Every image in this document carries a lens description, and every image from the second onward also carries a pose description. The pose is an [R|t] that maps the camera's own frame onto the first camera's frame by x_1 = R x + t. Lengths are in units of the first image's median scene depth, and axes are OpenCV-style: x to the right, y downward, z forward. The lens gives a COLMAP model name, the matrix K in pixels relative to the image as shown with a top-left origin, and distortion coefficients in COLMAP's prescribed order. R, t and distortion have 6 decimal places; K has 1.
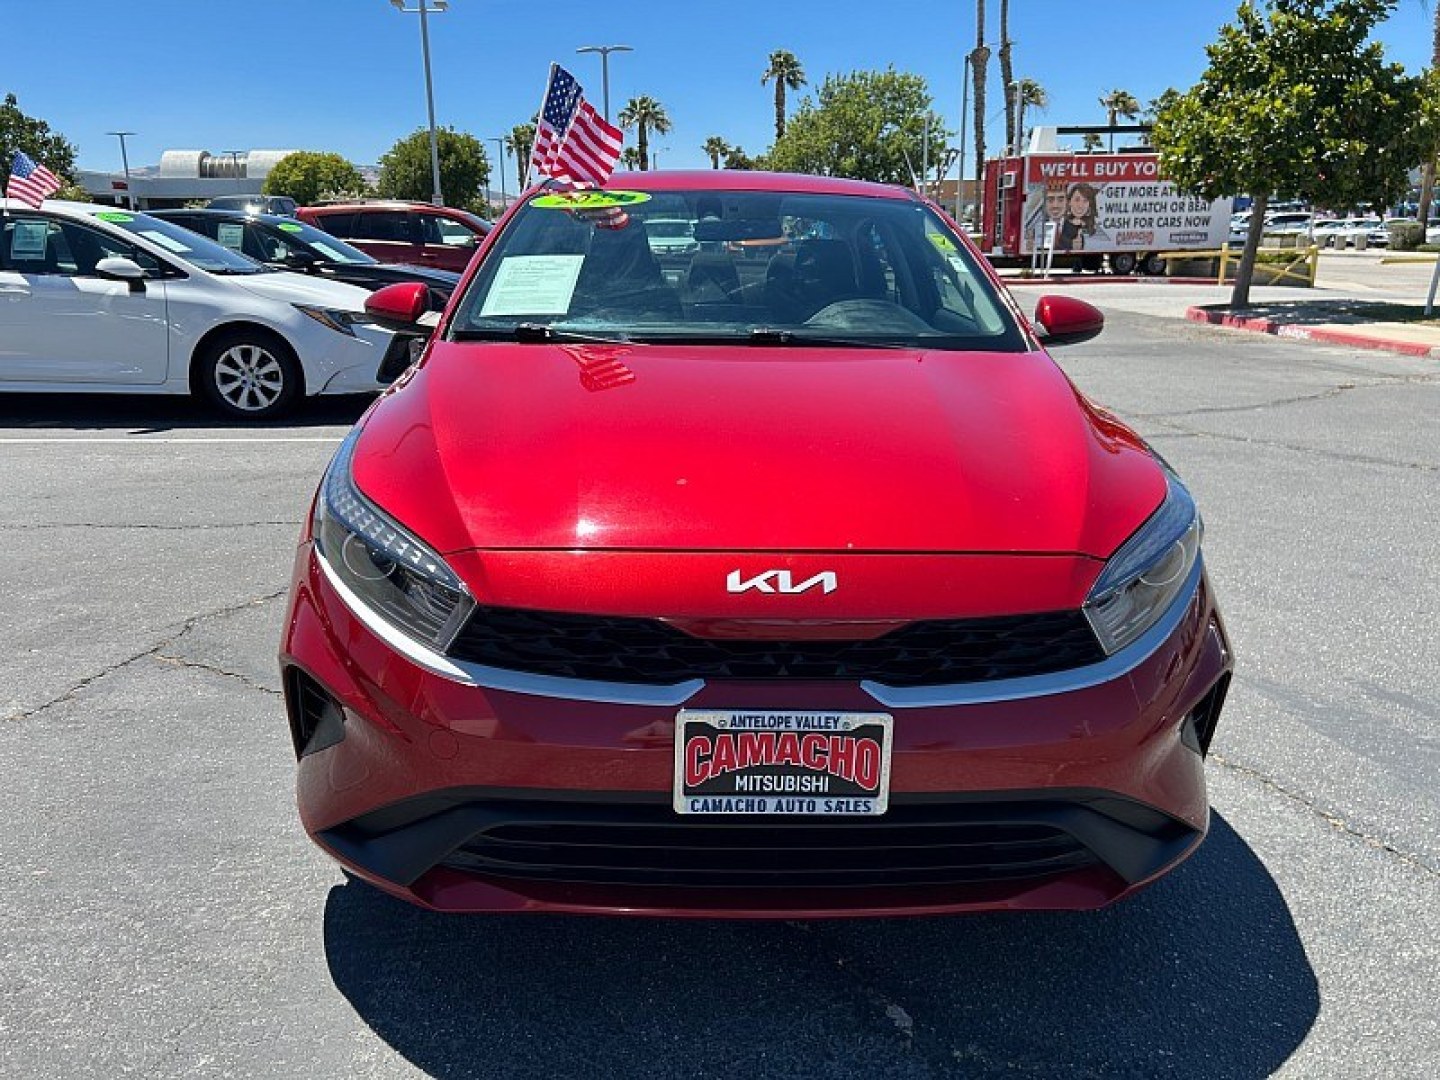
lens RADIAL K [[1070.9, 0, 720.0], [0, 1070.9, 540.0], [0, 0, 1]] dist [0.058826, -0.065527]
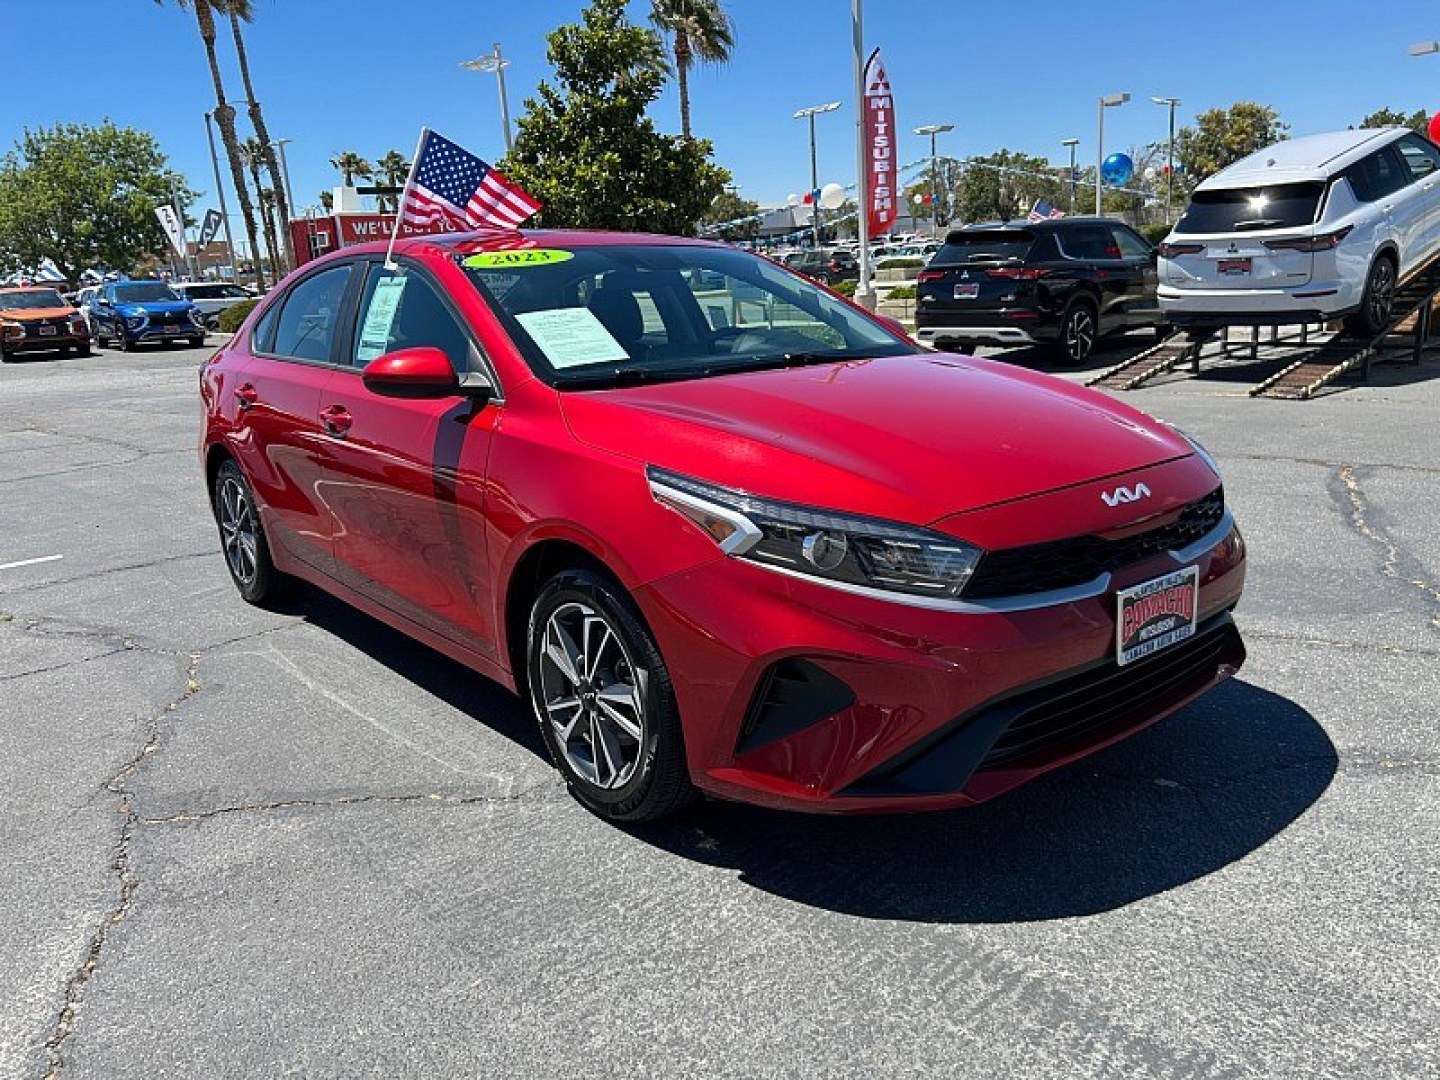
lens RADIAL K [[1070.9, 0, 720.0], [0, 1070.9, 540.0], [0, 0, 1]] dist [0.058826, -0.065527]
pose [[0.798452, -0.193035, 0.570273, -0.115391], [0.220703, 0.975114, 0.021062, -0.005000], [-0.560147, 0.109044, 0.821185, 0.010394]]
